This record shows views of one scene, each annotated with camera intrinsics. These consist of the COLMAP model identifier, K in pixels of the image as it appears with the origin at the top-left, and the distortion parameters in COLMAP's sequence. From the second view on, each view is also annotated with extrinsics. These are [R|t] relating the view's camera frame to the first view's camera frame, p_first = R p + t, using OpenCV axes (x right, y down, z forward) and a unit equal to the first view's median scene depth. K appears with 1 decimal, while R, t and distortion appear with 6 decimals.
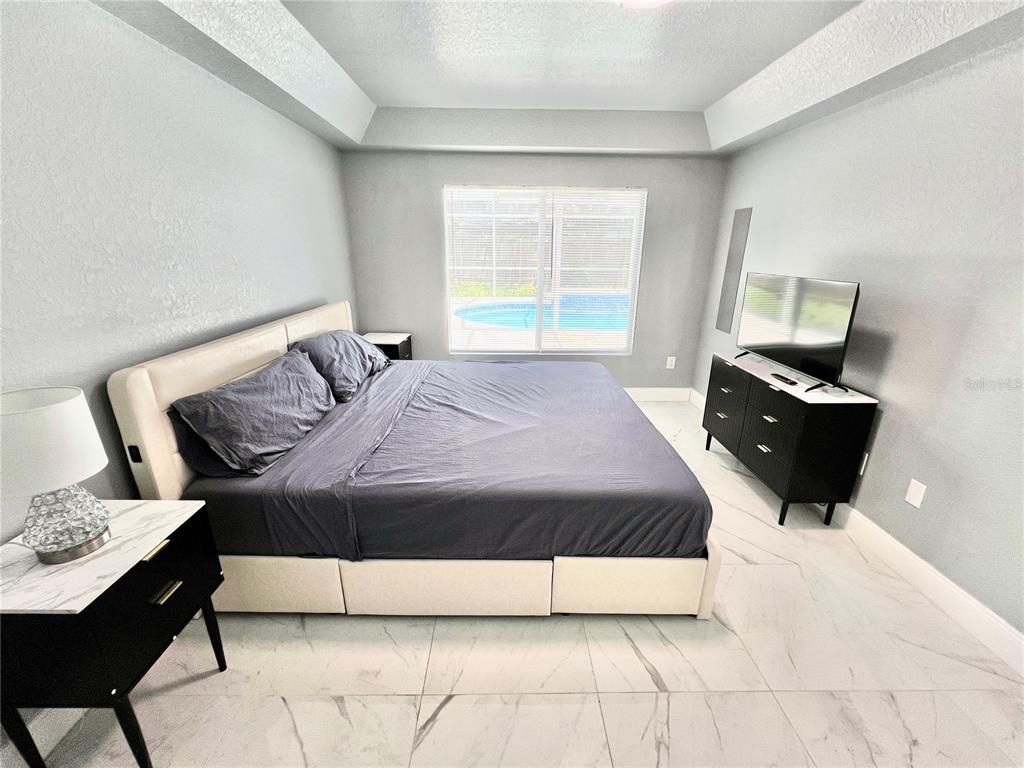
lens RADIAL K [[417.9, 0, 506.1], [0, 417.9, 385.1], [0, 0, 1]] dist [0.000155, -0.000157]
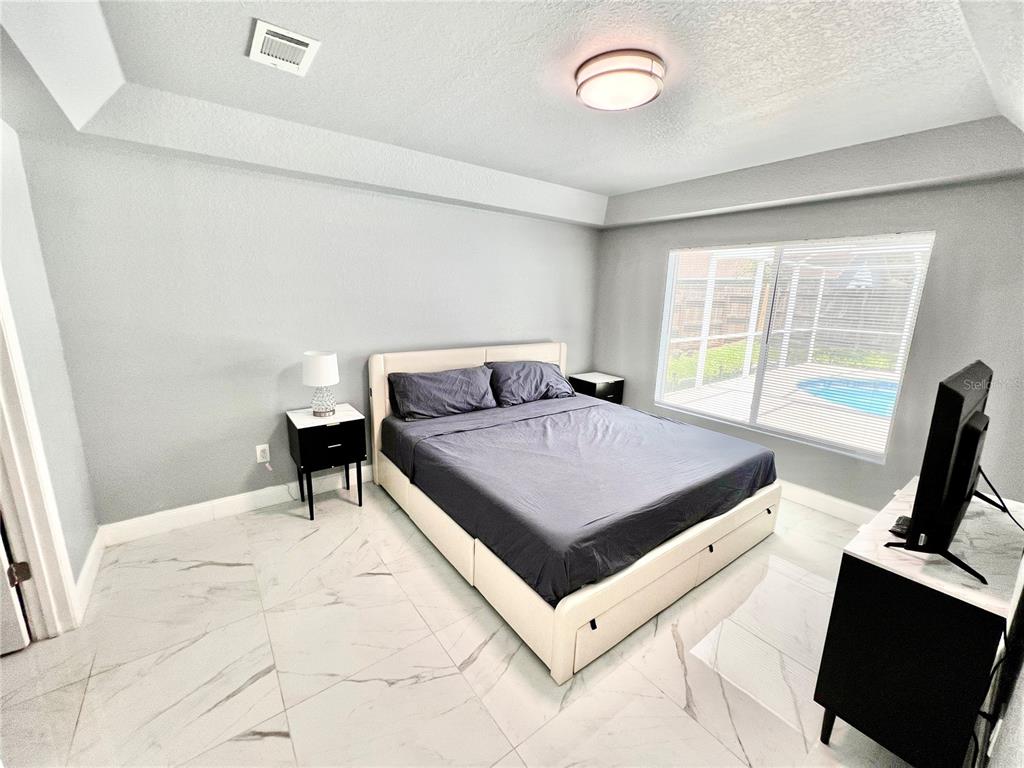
lens RADIAL K [[417.9, 0, 506.1], [0, 417.9, 385.1], [0, 0, 1]] dist [0.000155, -0.000157]
pose [[0.582647, 0.180887, -0.792340, 0.956128], [-0.273183, 0.961781, 0.018684, -0.081181], [0.765437, 0.205568, 0.609793, 0.158157]]
